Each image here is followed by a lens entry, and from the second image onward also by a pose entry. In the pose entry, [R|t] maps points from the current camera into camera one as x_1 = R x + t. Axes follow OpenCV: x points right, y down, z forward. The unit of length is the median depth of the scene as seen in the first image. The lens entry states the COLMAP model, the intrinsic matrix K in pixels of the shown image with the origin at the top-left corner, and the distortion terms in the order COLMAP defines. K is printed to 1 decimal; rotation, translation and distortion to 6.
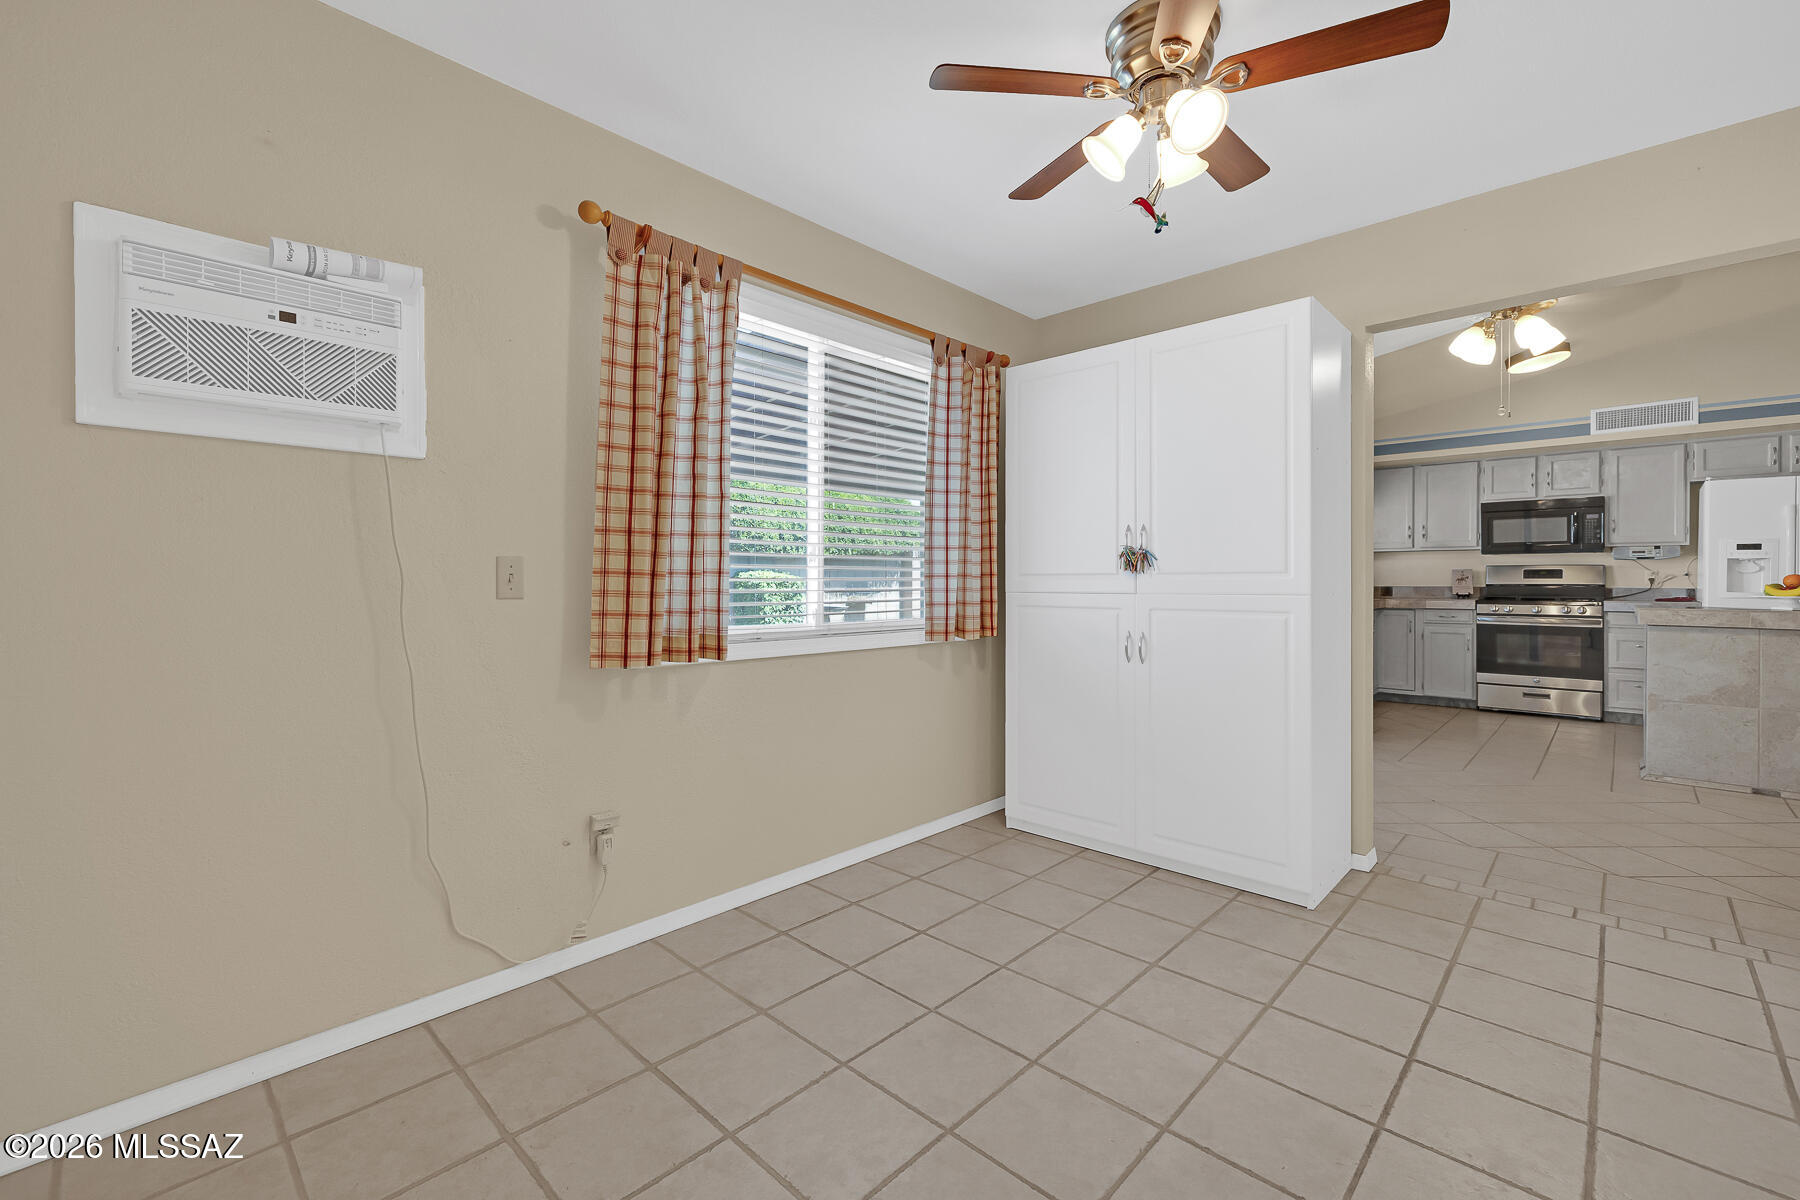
lens RADIAL K [[759.3, 0, 888.4], [0, 759.3, 584.8], [0, 0, 1]] dist [0.001913, -0.000967]
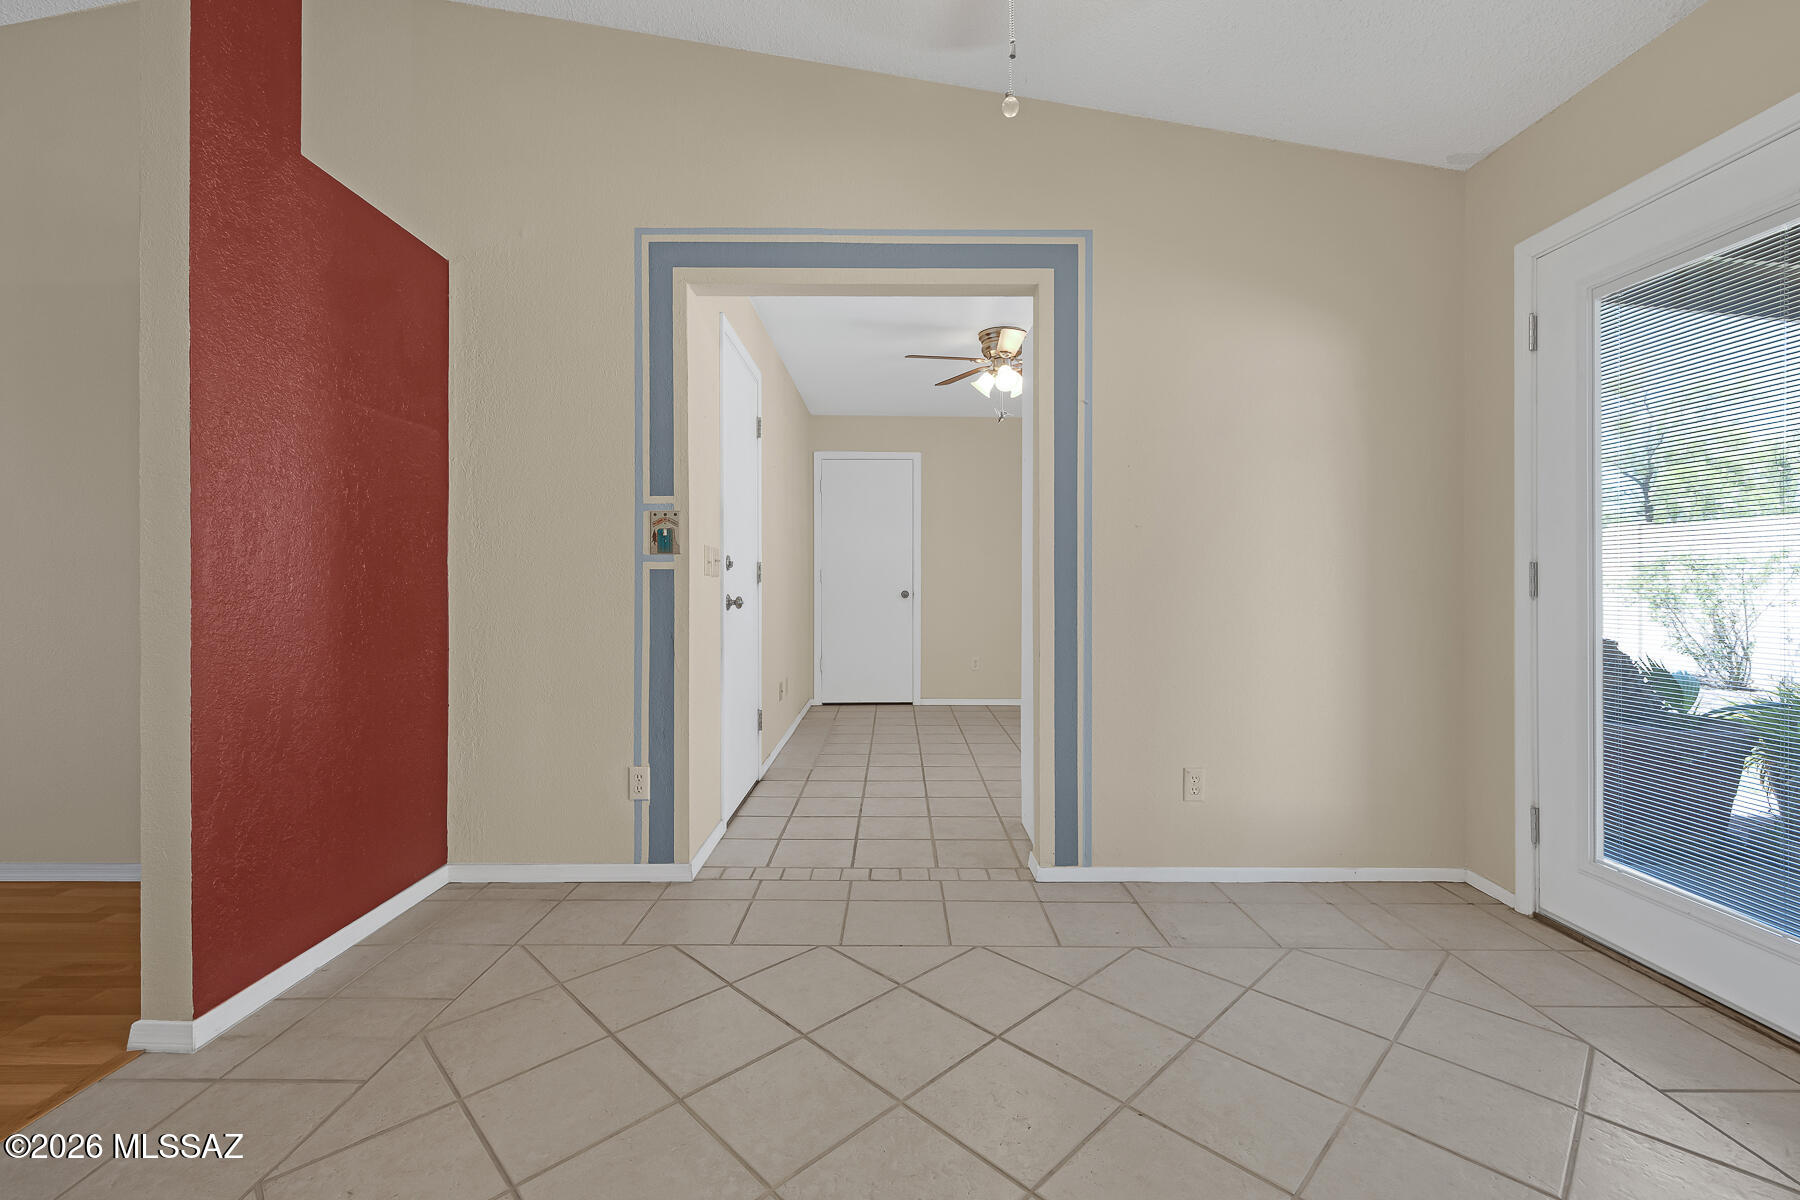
lens RADIAL K [[765.6, 0, 889.1], [0, 765.6, 588.8], [0, 0, 1]] dist [0.002192, -0.000015]
pose [[-0.725612, 0.004683, -0.688088, 1.007611], [-0.002956, 0.999946, 0.009923, 0.011912], [0.688098, 0.009234, -0.725559, 1.114714]]
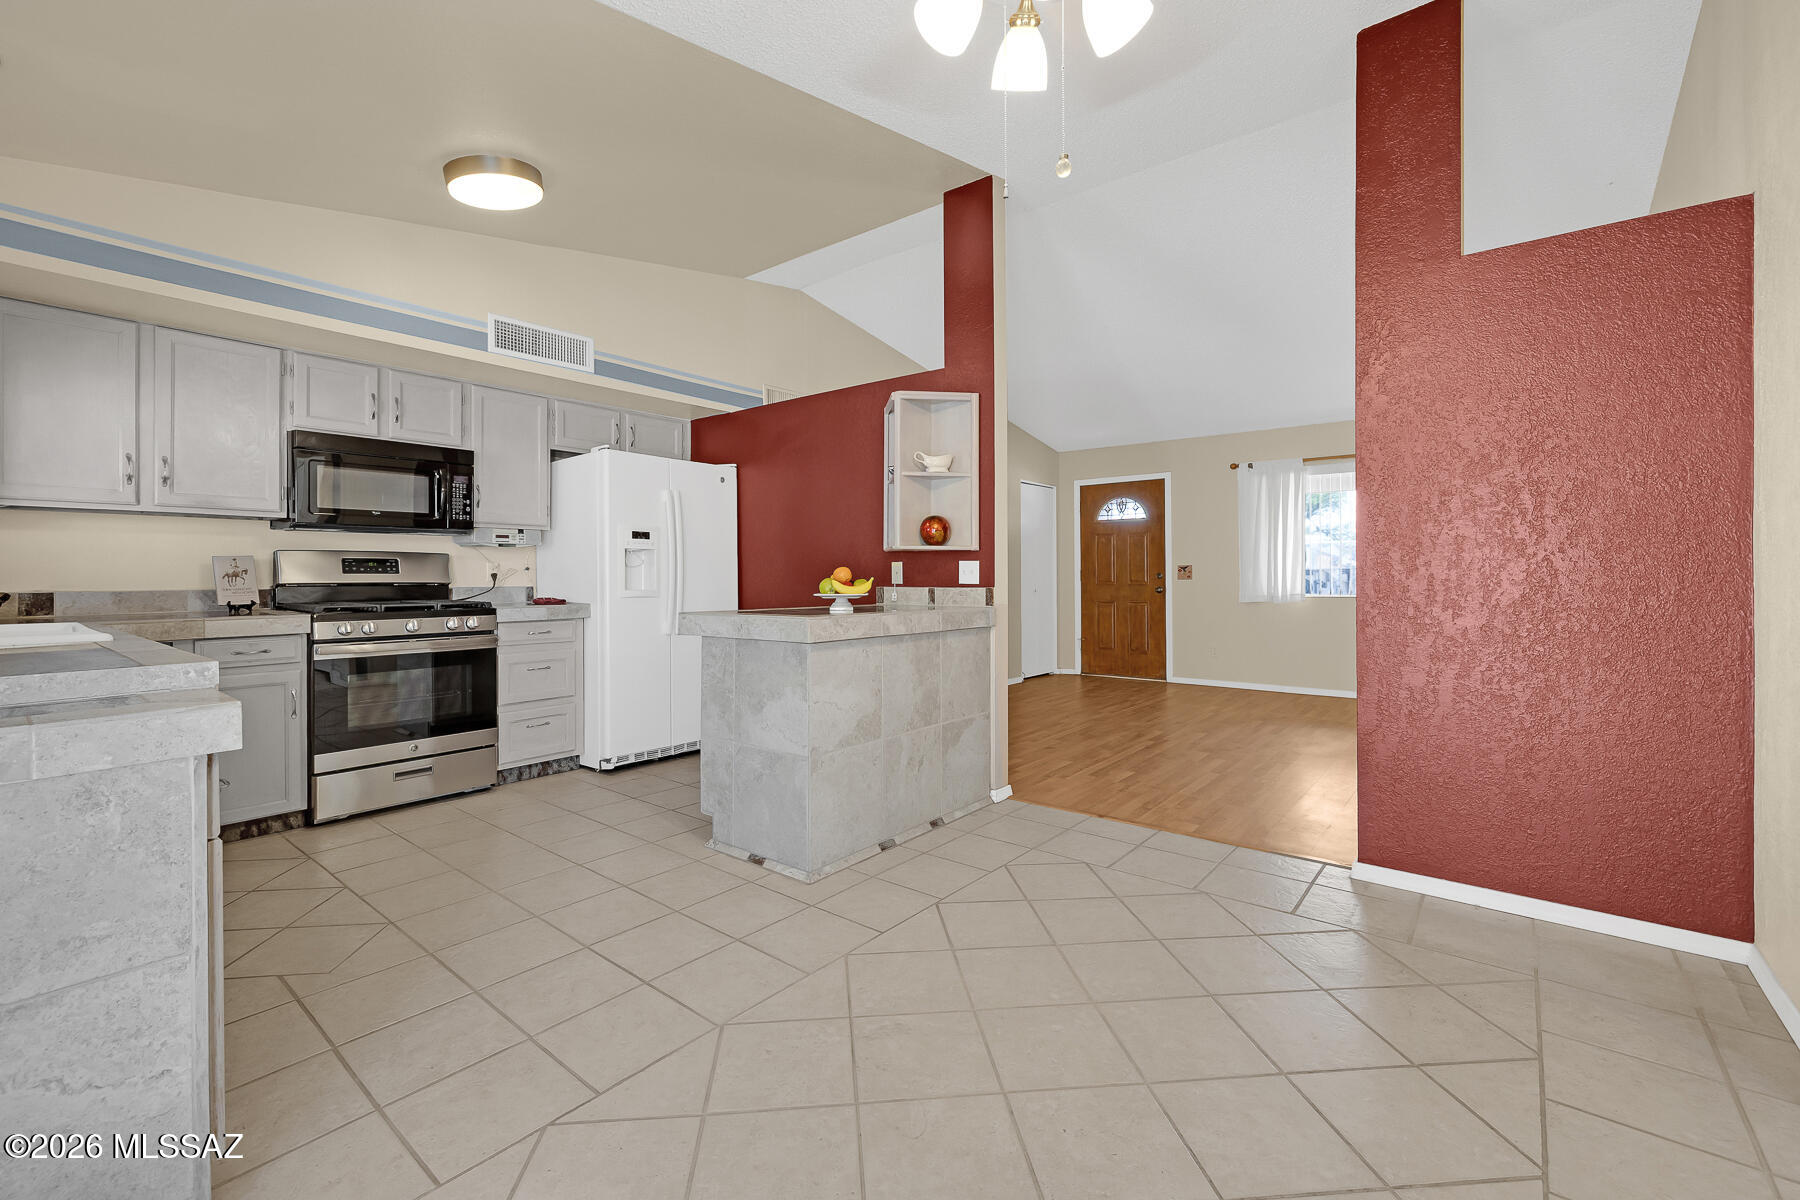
lens RADIAL K [[759.3, 0, 887.3], [0, 759.3, 575.5], [0, 0, 1]] dist [0.001913, -0.000967]
pose [[-0.080394, -0.000449, 0.996763, 0.356520], [0.009798, 0.999951, 0.001241, -0.005171], [-0.996715, 0.009866, -0.080386, 1.015622]]
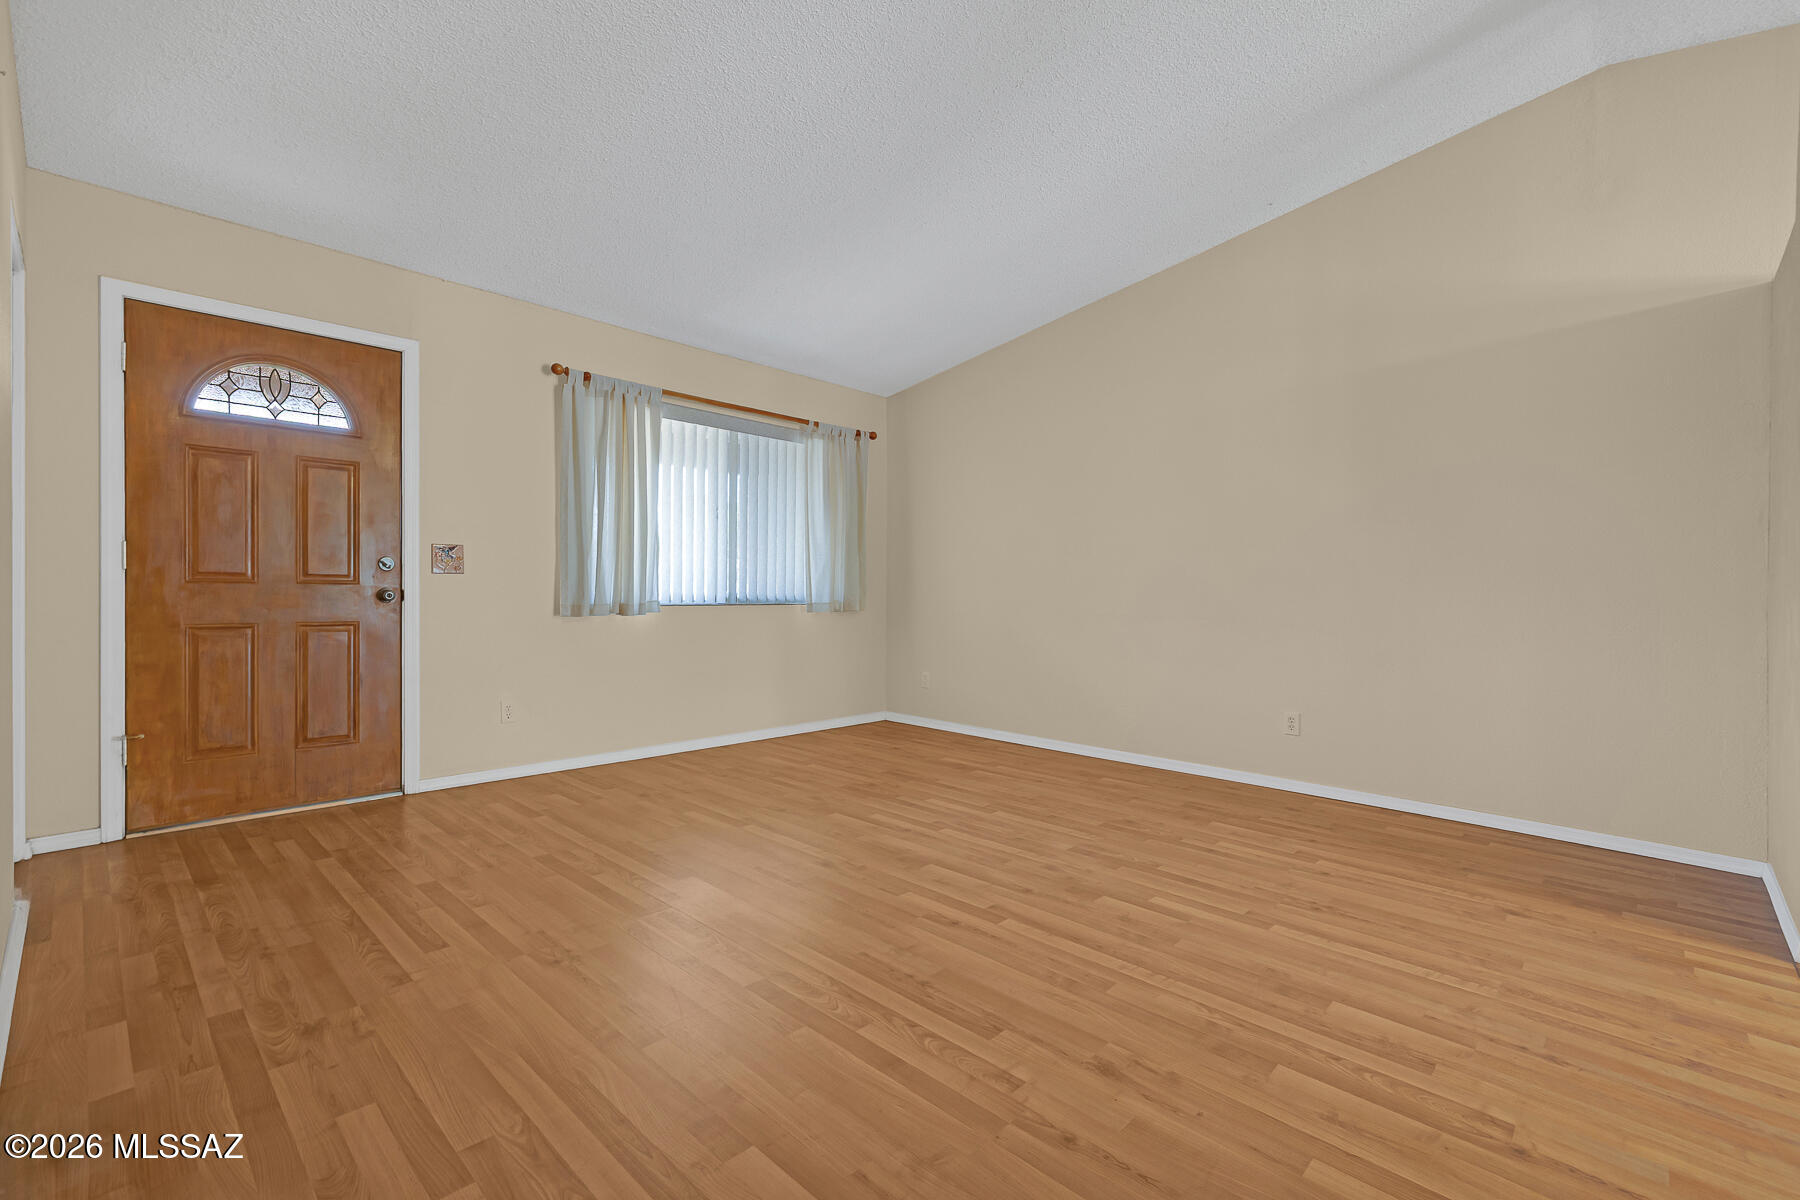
lens RADIAL K [[765.6, 0, 890.9], [0, 765.6, 596.3], [0, 0, 1]] dist [0.002192, -0.000015]
pose [[-0.999894, -0.013717, 0.004852, 1.638210], [-0.013668, 0.999857, 0.009914, 0.025136], [-0.004988, 0.009847, -0.999939, 1.051575]]
